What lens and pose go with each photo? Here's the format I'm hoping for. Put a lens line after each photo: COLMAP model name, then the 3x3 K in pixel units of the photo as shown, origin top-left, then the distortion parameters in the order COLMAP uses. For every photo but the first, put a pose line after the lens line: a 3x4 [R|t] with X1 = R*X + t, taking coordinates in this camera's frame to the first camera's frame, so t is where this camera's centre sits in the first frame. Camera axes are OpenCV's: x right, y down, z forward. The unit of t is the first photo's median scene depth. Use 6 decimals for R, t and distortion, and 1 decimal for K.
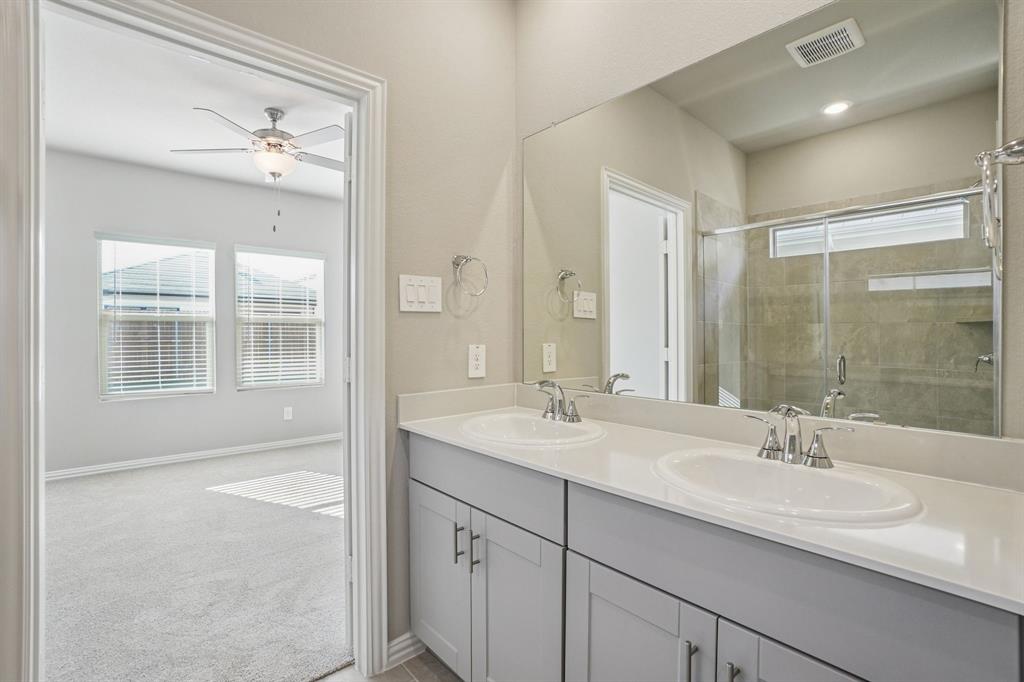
lens RADIAL K [[461.7, 0, 515.4], [0, 461.7, 336.2], [0, 0, 1]] dist [-0.048159, 0.004997]
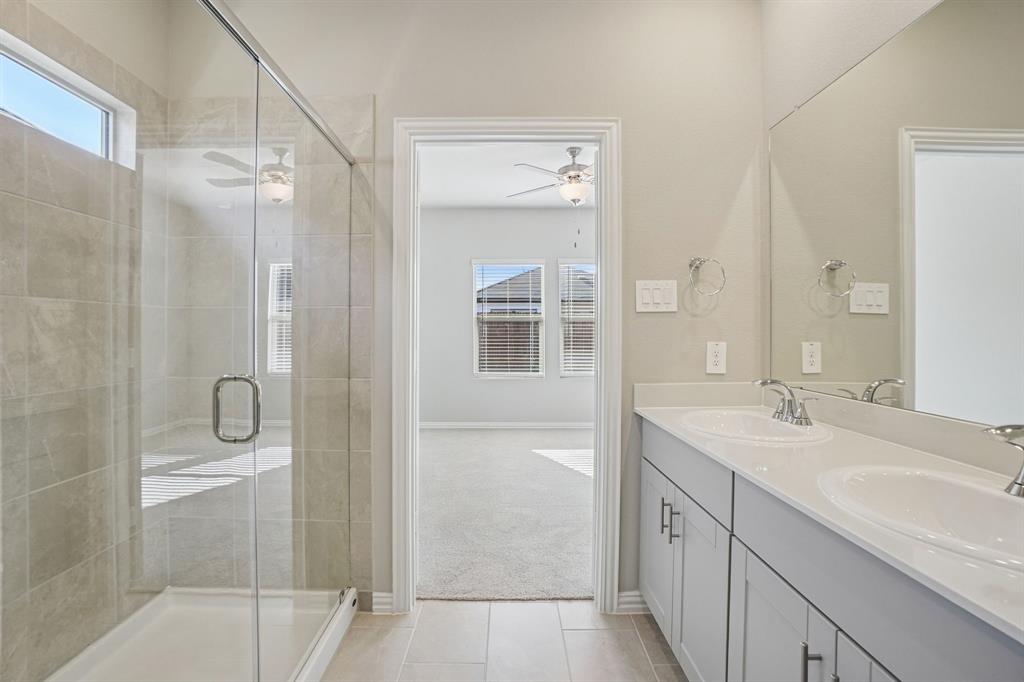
lens RADIAL K [[461.7, 0, 504.5], [0, 461.7, 332.6], [0, 0, 1]] dist [-0.048159, 0.004997]
pose [[0.744711, 0.003507, -0.667377, 0.253618], [-0.004518, 0.999990, 0.000213, -0.000763], [0.667371, 0.002856, 0.744720, -0.081328]]
